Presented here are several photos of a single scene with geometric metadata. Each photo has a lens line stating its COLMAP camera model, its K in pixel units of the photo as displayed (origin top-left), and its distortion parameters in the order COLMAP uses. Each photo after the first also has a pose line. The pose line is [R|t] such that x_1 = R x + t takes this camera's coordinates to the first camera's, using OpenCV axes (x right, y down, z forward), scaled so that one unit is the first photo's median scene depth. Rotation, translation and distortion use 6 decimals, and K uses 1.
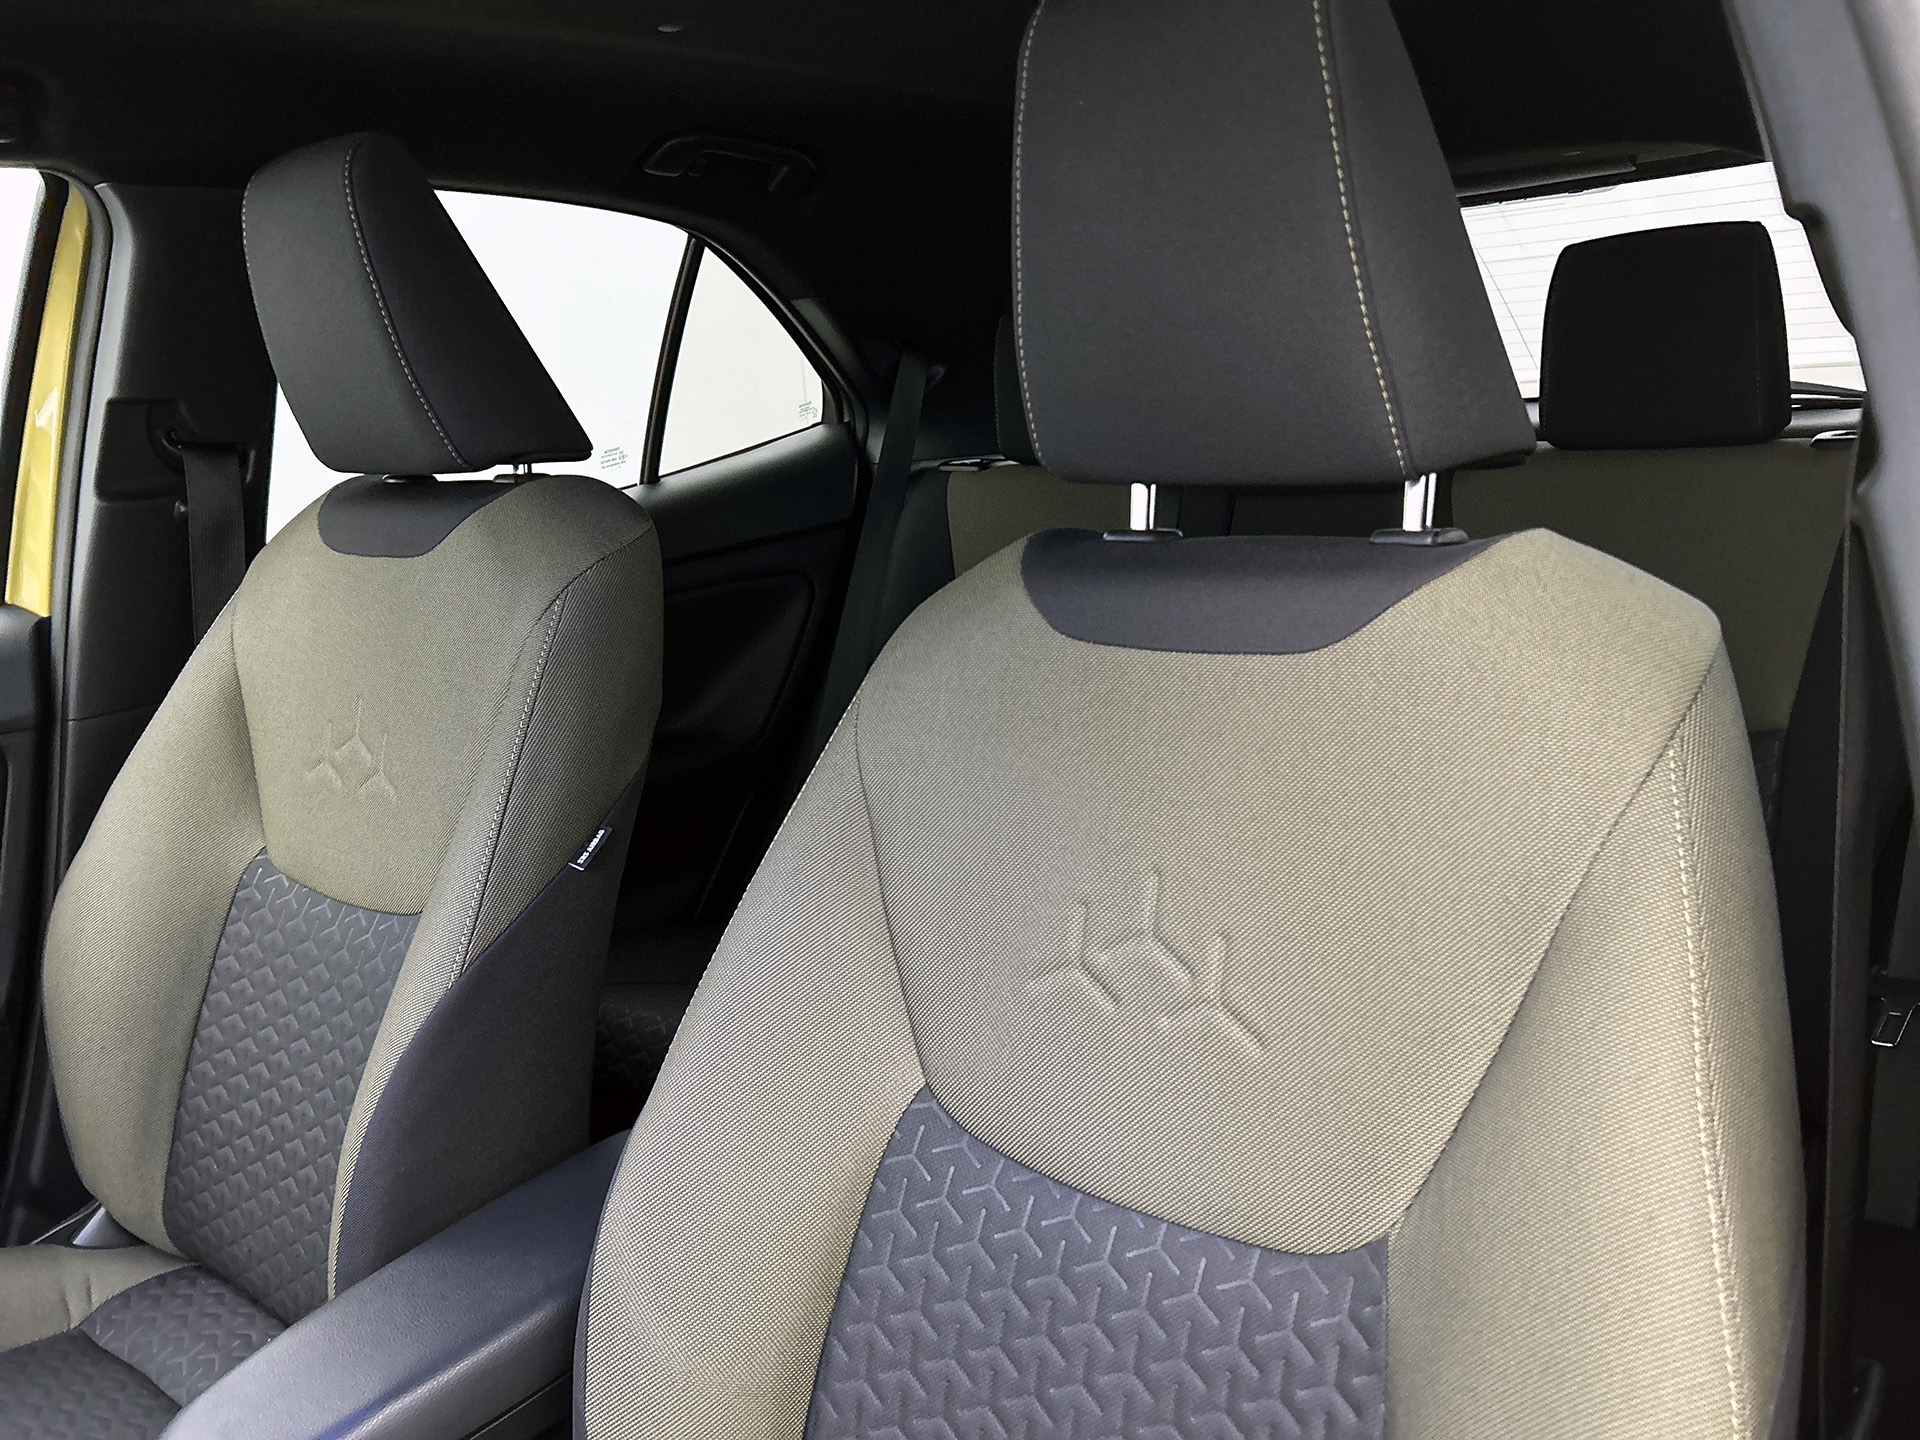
lens RADIAL K [[1505.8, 0, 995.8], [0, 1505.8, 715.2], [0, 0, 1]] dist [0.056967, -0.051342]
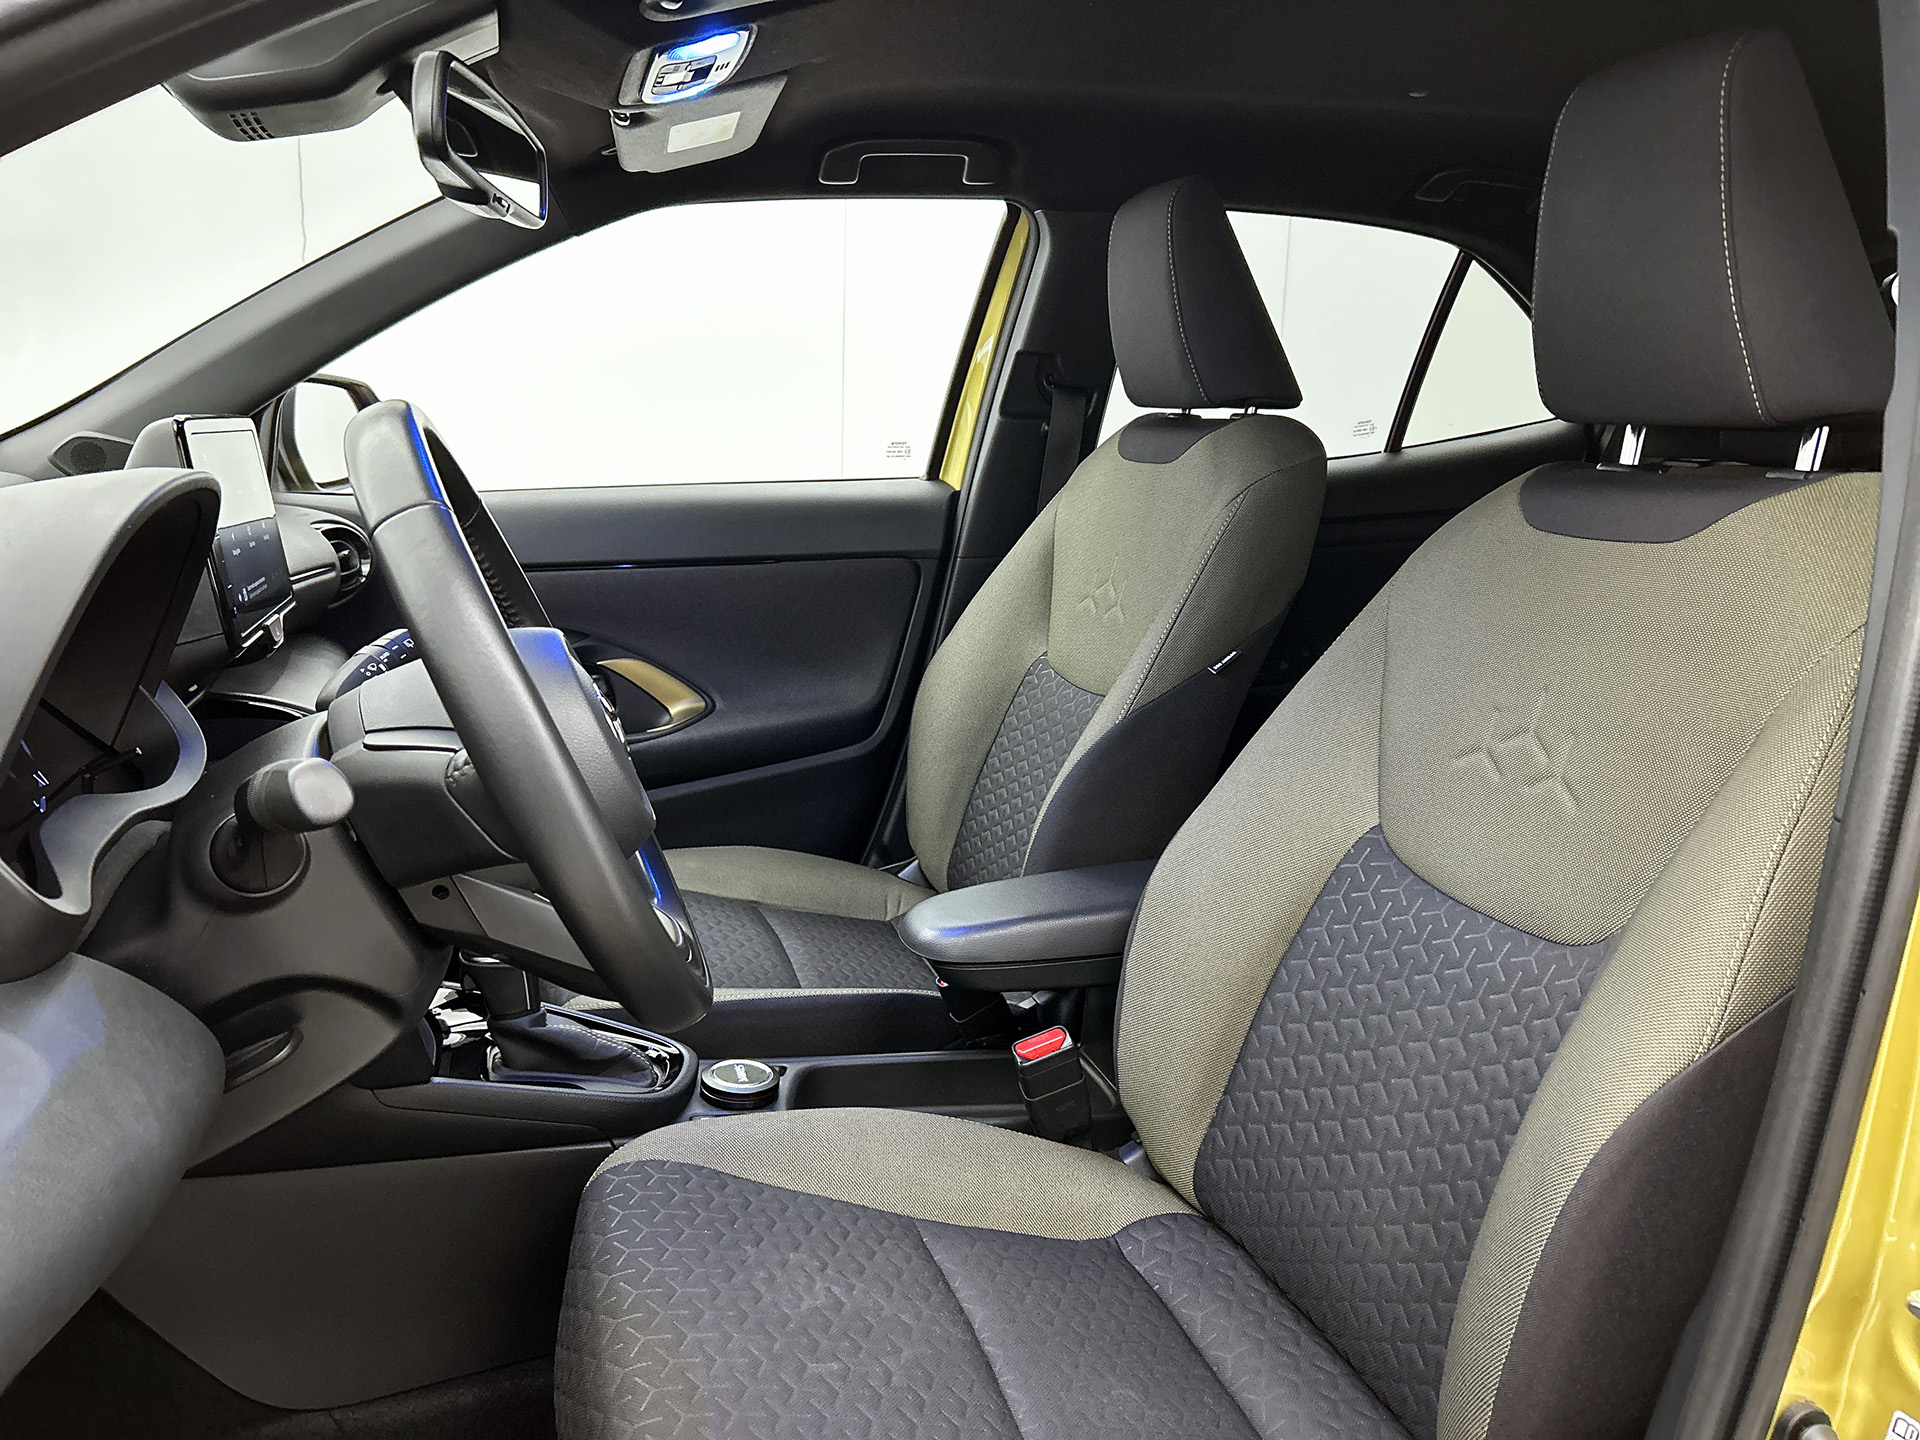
lens RADIAL K [[1505.8, 0, 952.5], [0, 1505.8, 729.0], [0, 0, 1]] dist [0.056967, -0.051342]
pose [[0.829543, 0.186393, -0.526419, 0.246492], [-0.187972, 0.980845, 0.051085, 0.105218], [0.525857, 0.056575, 0.848689, -0.317076]]
